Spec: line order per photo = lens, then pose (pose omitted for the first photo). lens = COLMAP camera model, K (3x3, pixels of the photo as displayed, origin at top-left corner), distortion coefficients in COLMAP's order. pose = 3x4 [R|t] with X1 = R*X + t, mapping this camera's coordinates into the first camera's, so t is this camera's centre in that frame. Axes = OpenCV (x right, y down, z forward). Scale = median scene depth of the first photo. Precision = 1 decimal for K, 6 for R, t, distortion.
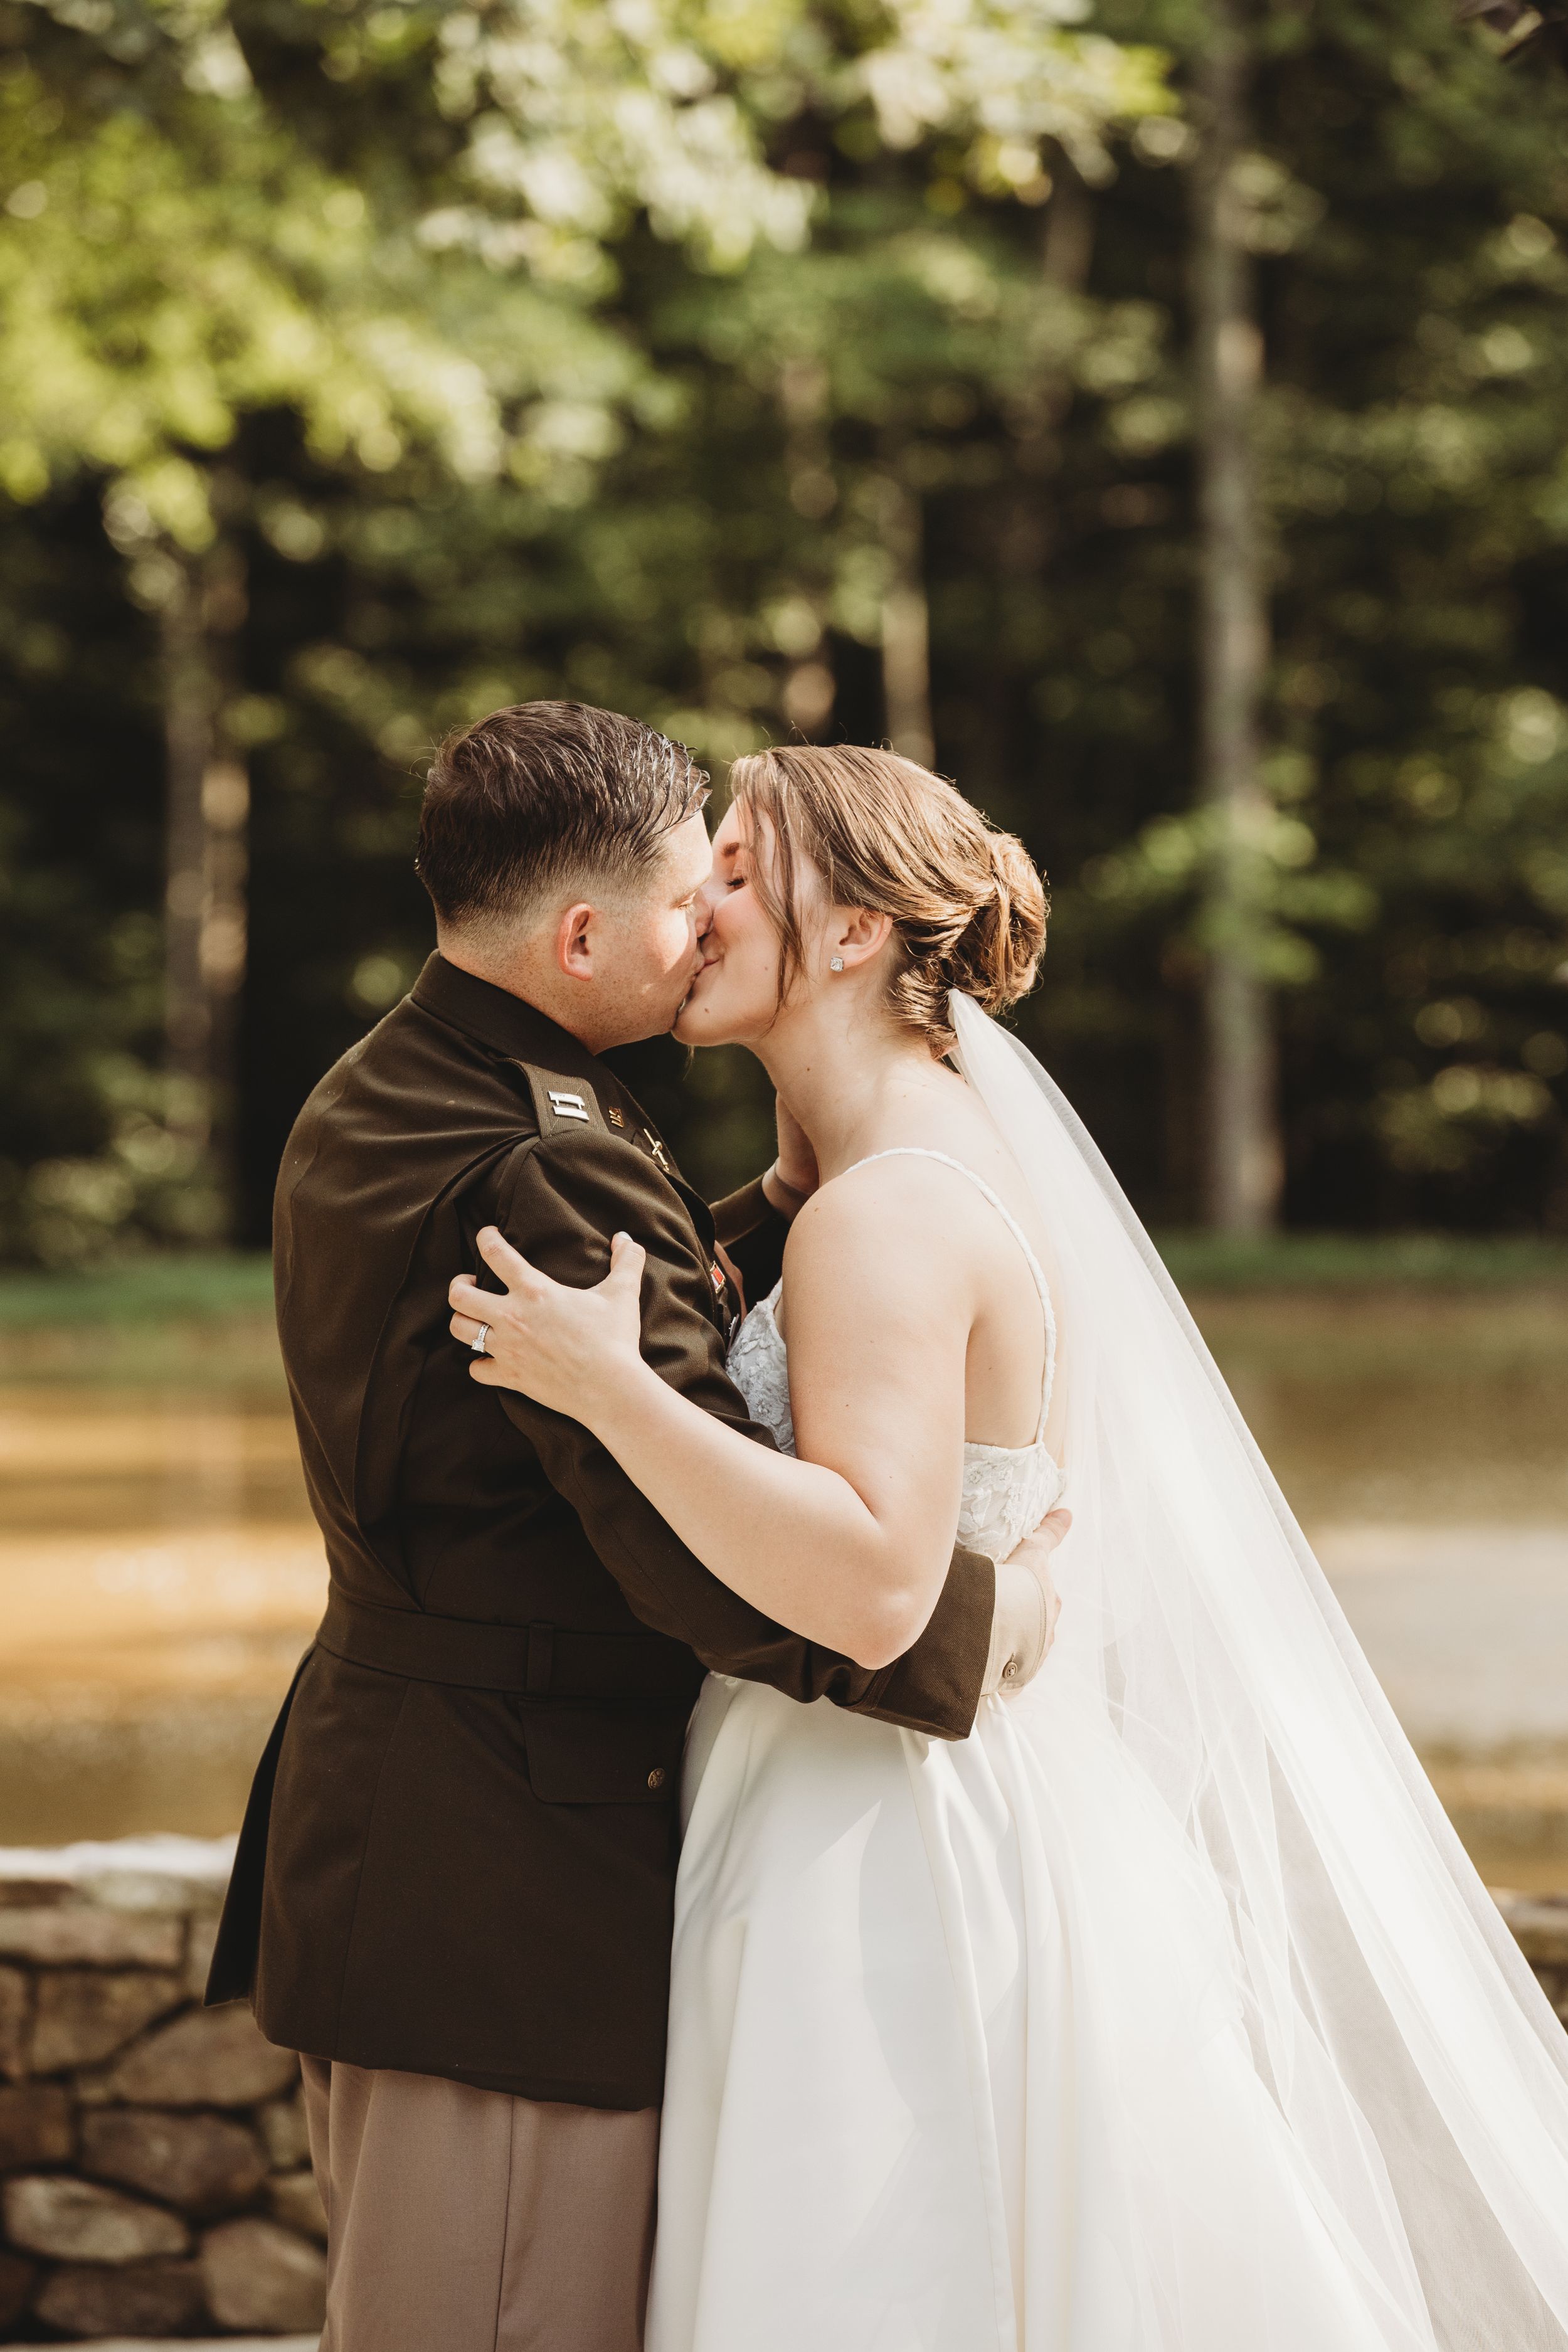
lens RADIAL K [[16912.2, 0, 627.9], [0, 16912.2, 1176.9], [0, 0, 1]] dist [9.464930, 5.188913]
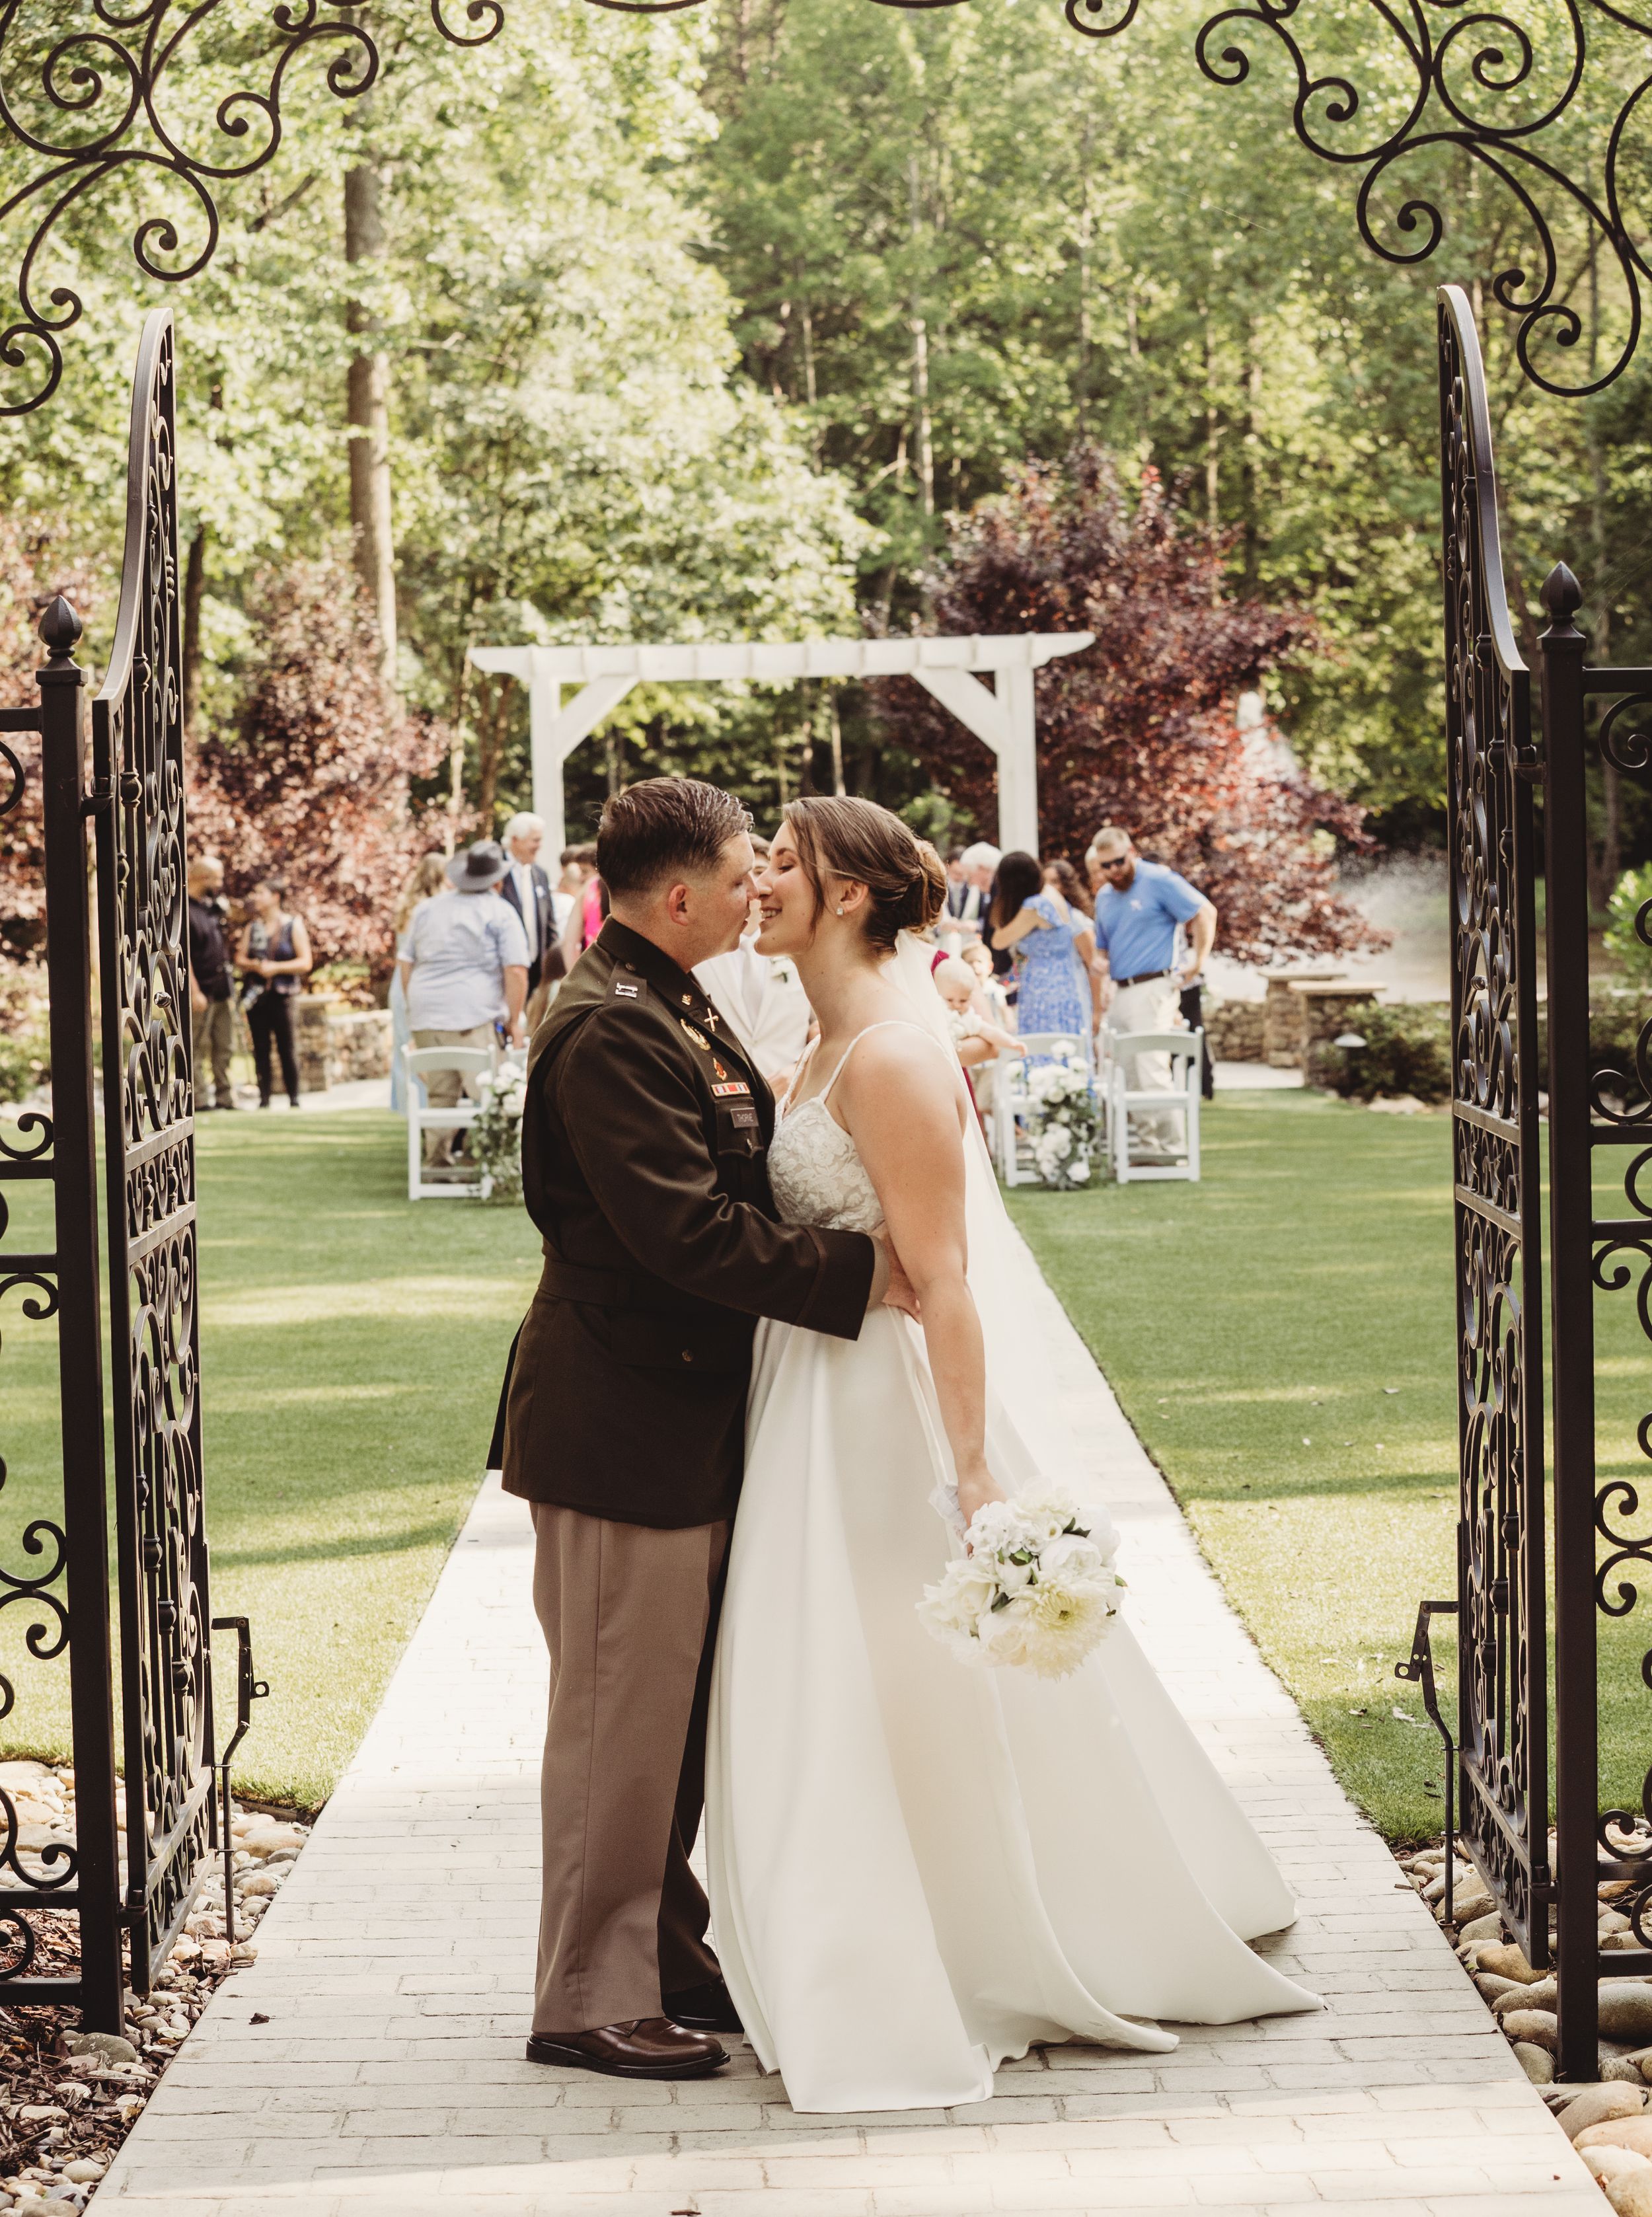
lens RADIAL K [[9863.0, 0, 826.0], [0, 9863.0, 1108.5], [0, 0, 1]] dist [-0.047321, 0.794480]
pose [[0.999296, -0.036528, 0.008505, -0.004054], [0.036374, 0.999183, 0.017590, 0.004971], [-0.009141, -0.017268, 0.999809, -0.890755]]
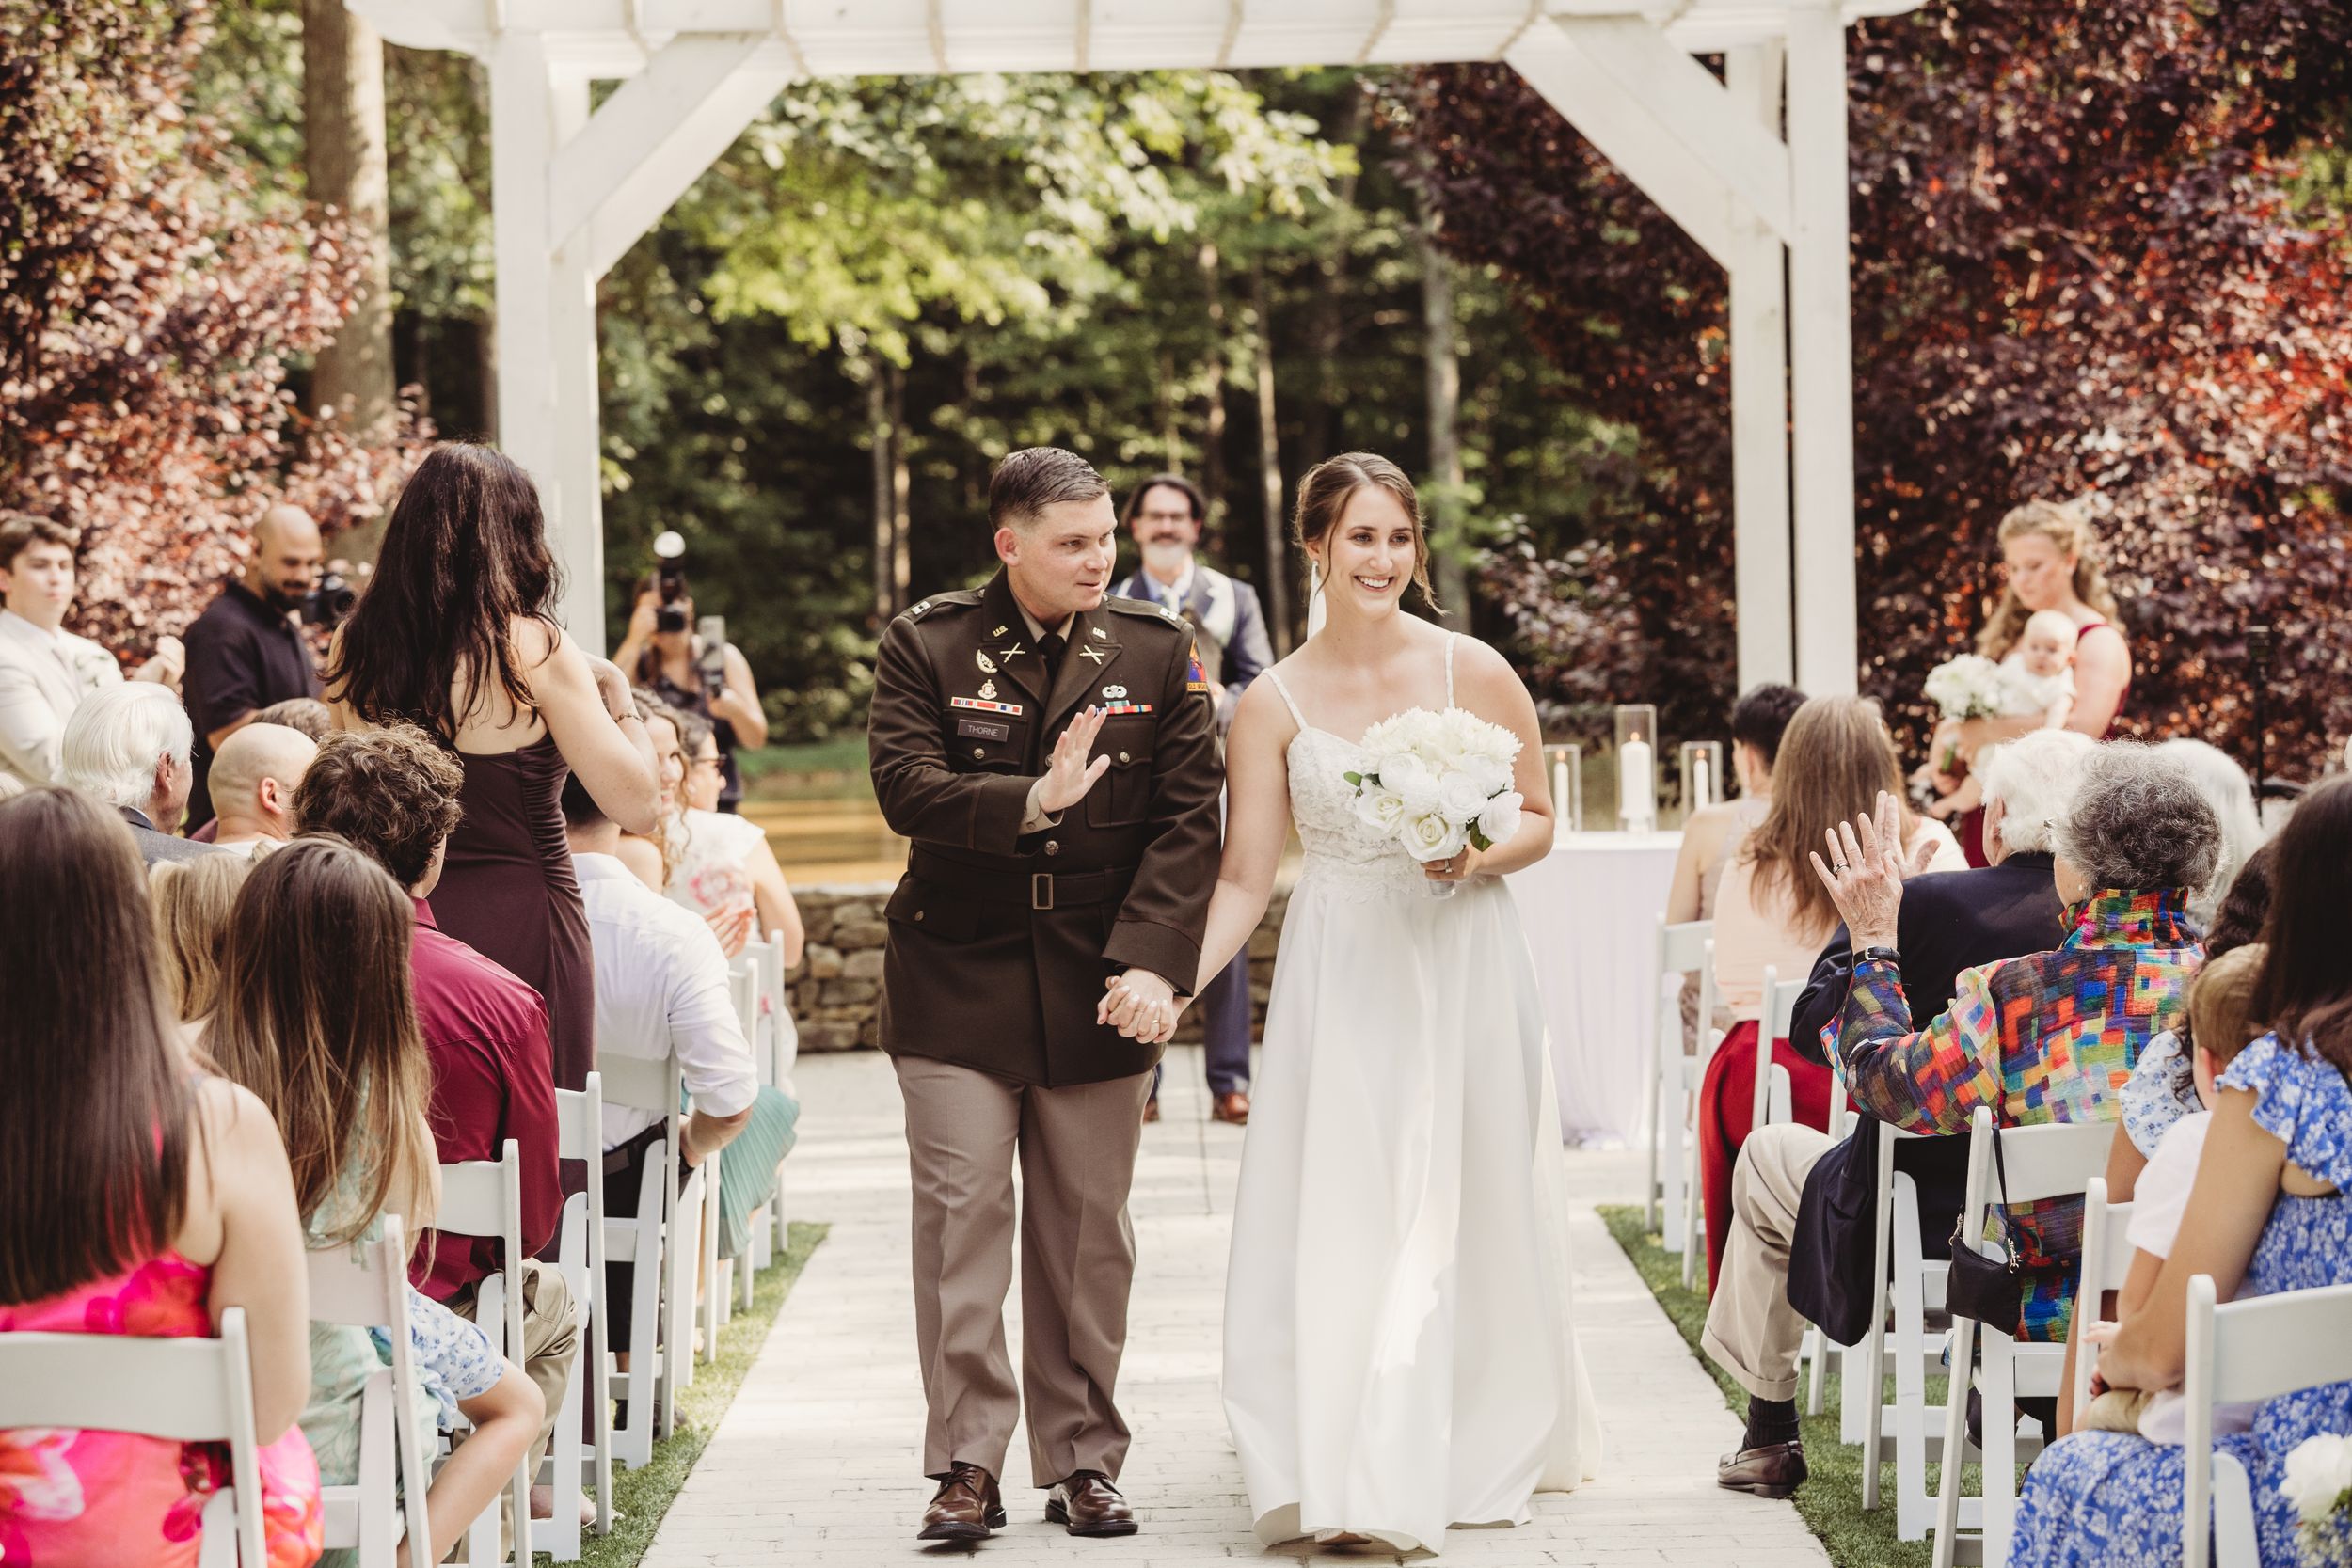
lens RADIAL K [[11342.6, 0, 1176.0], [0, 11342.6, 784.0], [0, 0, 1]] dist [0.294901, 1.944214]
pose [[0.999497, -0.031392, 0.004596, -0.000561], [0.031364, 0.999490, 0.005984, 0.003752], [-0.004782, -0.005837, 0.999972, -0.242552]]
